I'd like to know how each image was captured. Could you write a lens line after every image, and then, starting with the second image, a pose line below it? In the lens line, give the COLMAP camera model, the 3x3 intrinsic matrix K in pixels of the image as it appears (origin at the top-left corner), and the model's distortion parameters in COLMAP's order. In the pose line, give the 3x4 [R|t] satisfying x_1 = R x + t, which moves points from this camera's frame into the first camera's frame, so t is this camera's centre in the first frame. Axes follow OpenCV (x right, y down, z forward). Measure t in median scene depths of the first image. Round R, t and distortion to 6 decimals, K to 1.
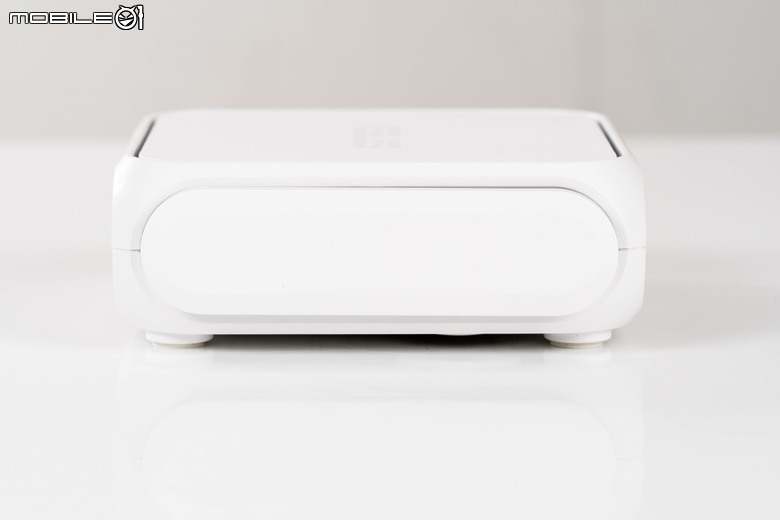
lens RADIAL K [[4060.7, 0, 388.7], [0, 4060.7, 258.0], [0, 0, 1]] dist [0.560877, 0.000000]
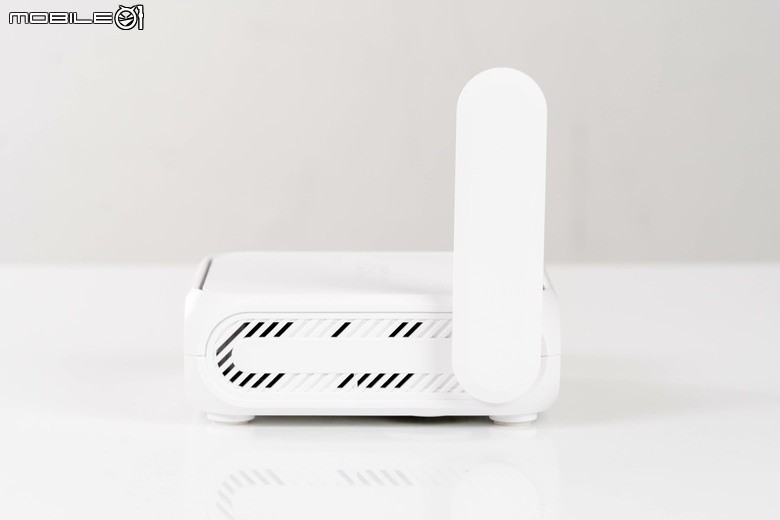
lens RADIAL K [[4060.7, 0, 393.7], [0, 4060.7, 259.2], [0, 0, 1]] dist [0.560877, 0.000000]
pose [[0.999854, 0.003461, -0.016709, 0.028438], [-0.003782, 0.999808, -0.019223, -0.008360], [0.016639, 0.019283, 0.999676, -0.410528]]
